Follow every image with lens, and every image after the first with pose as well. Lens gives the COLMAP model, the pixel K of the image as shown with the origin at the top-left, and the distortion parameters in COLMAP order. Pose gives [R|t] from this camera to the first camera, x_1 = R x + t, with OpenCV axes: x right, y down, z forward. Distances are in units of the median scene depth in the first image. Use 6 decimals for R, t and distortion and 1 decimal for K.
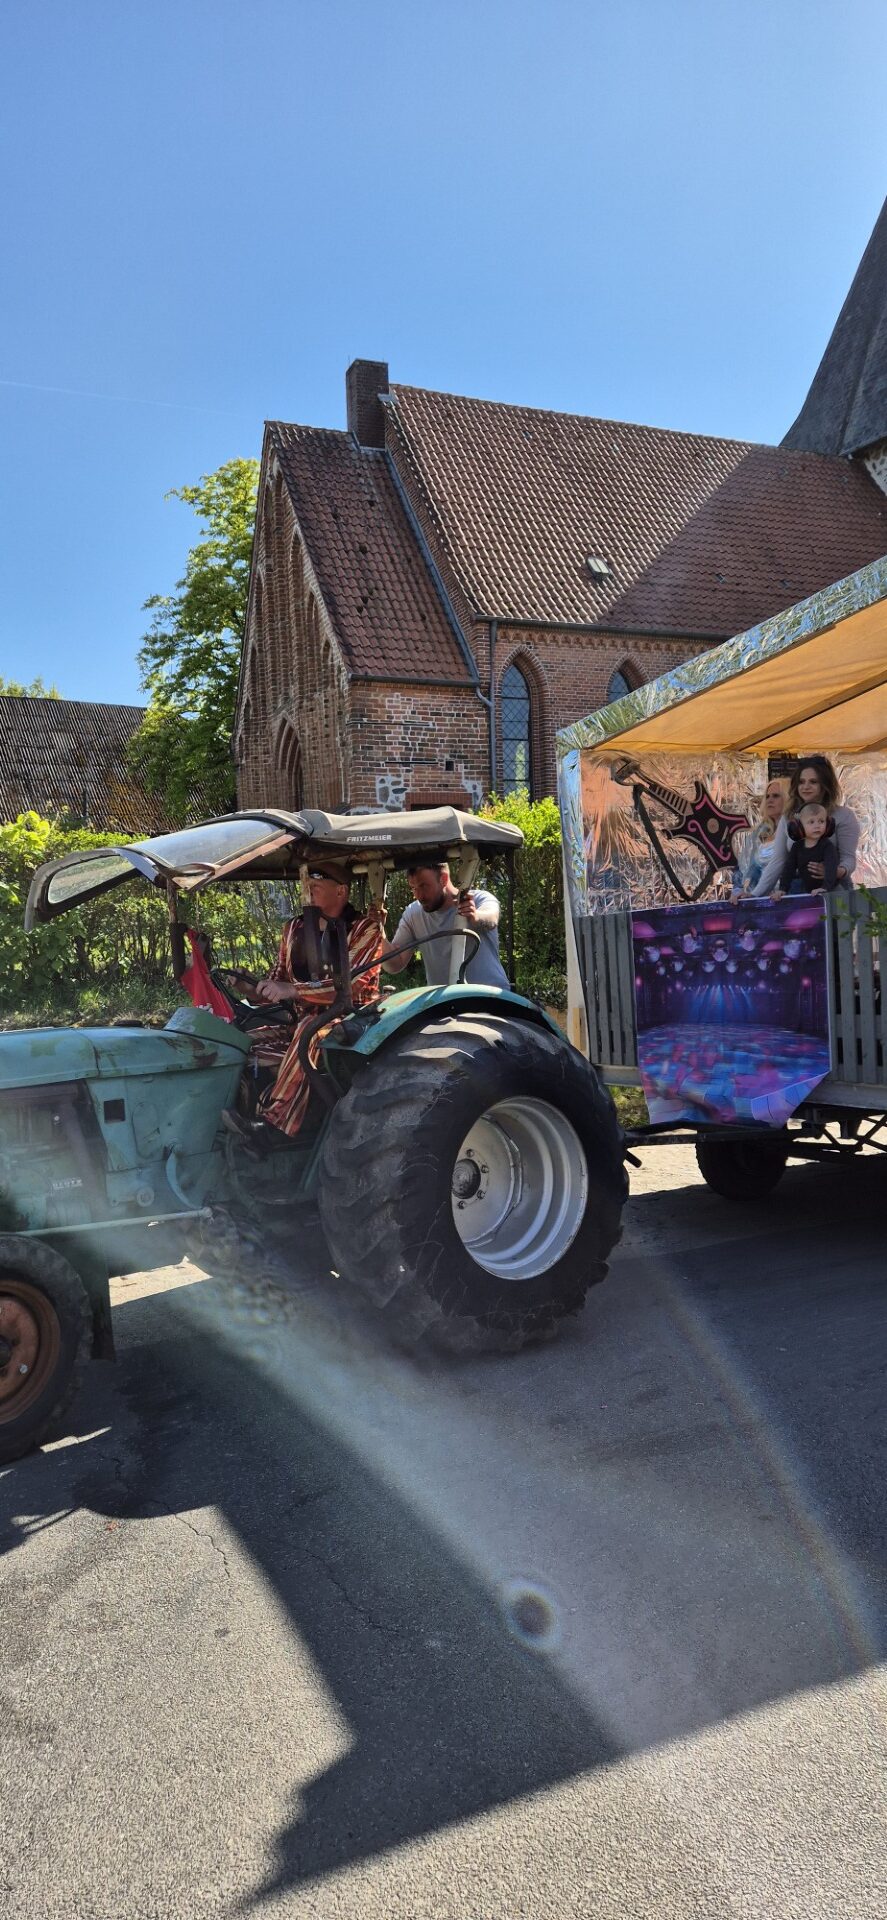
lens RADIAL K [[1195.4, 0, 440.9], [0, 1195.4, 996.4], [0, 0, 1]] dist [0.005256, -0.052228]
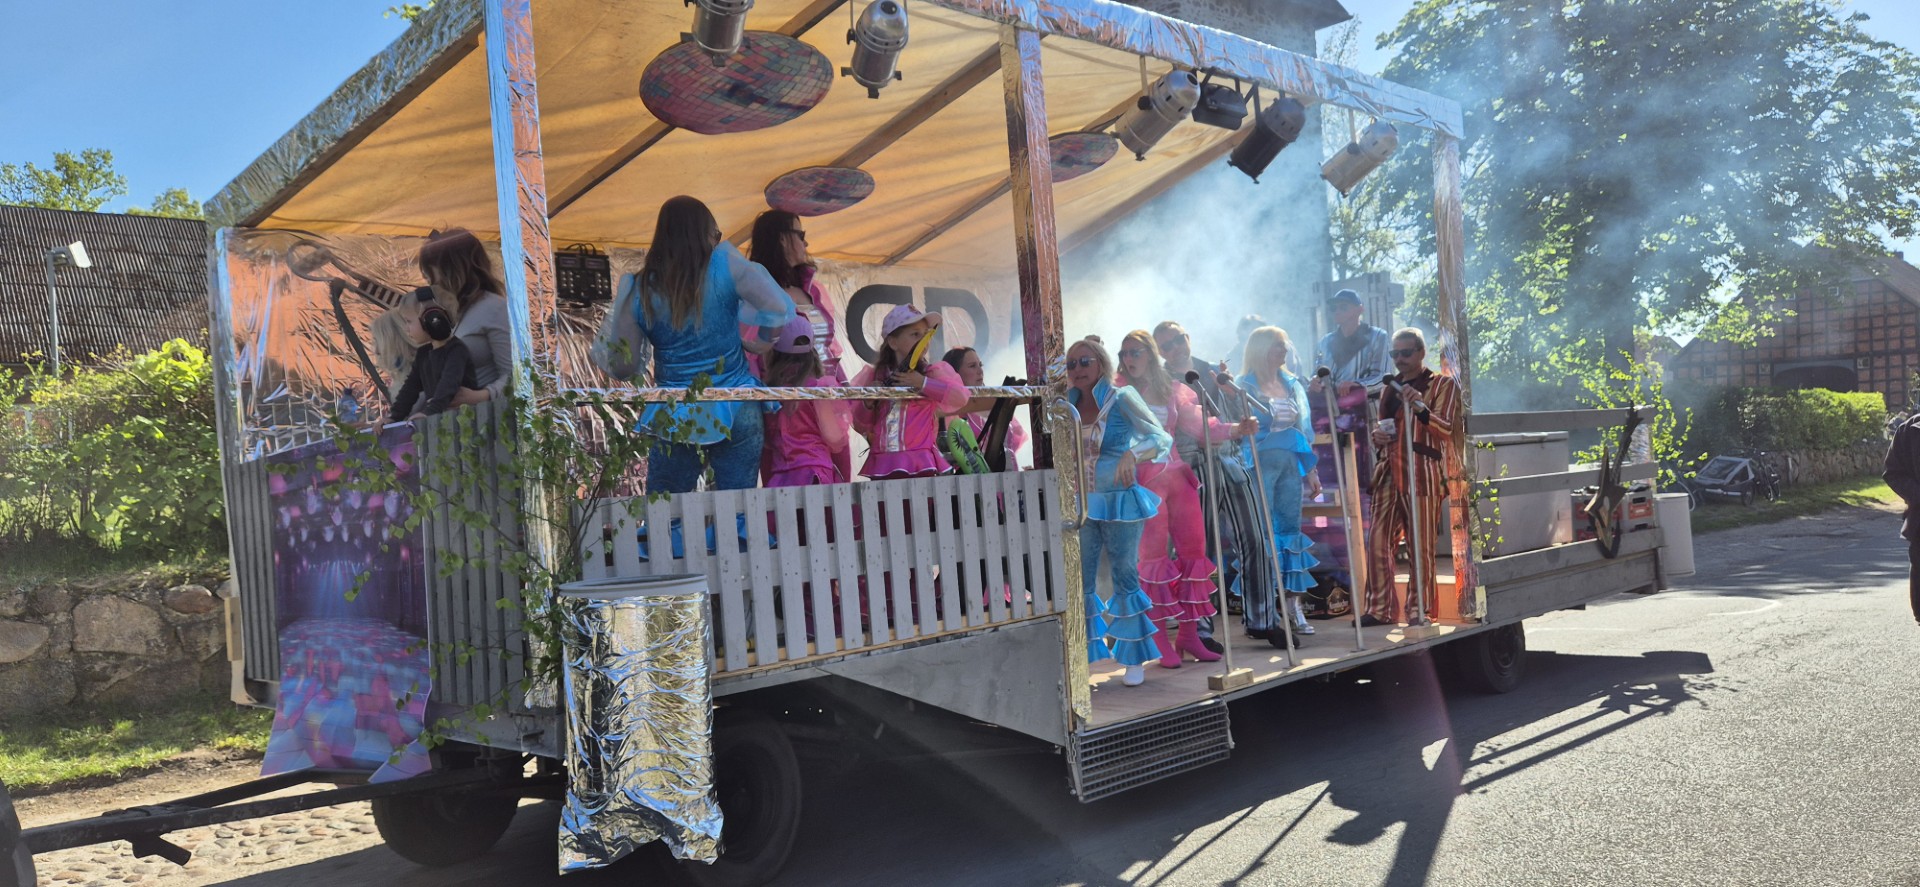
lens RADIAL K [[1244.4, 0, 1013.6], [0, 1244.4, 427.8], [0, 0, 1]] dist [0.027784, -0.001834]
pose [[0.966688, -0.026320, 0.254600, 0.399532], [0.048797, 0.995406, -0.082374, -0.006779], [-0.251263, 0.092054, 0.963532, 0.200649]]
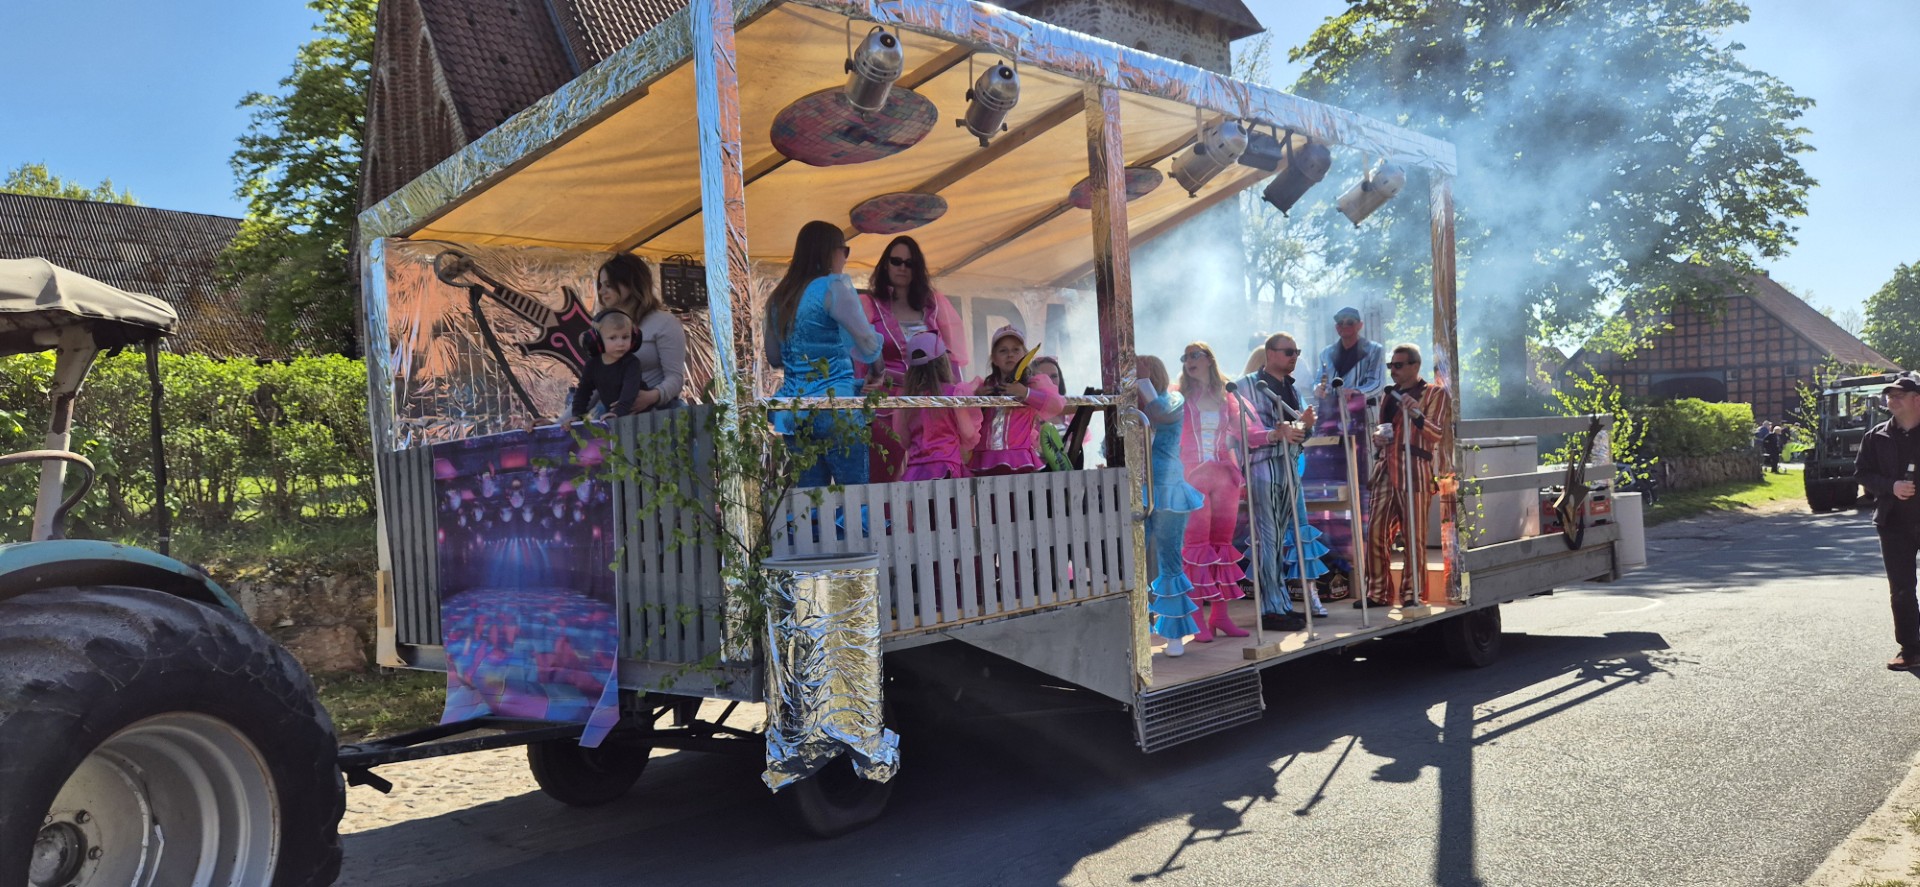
lens RADIAL K [[1211.0, 0, 983.5], [0, 1211.0, 448.6], [0, 0, 1]] dist [0.048110, -0.056335]
pose [[0.954619, -0.016915, 0.297348, 0.271479], [0.036488, 0.997507, -0.060399, -0.008116], [-0.295585, 0.068508, 0.952857, 0.142358]]
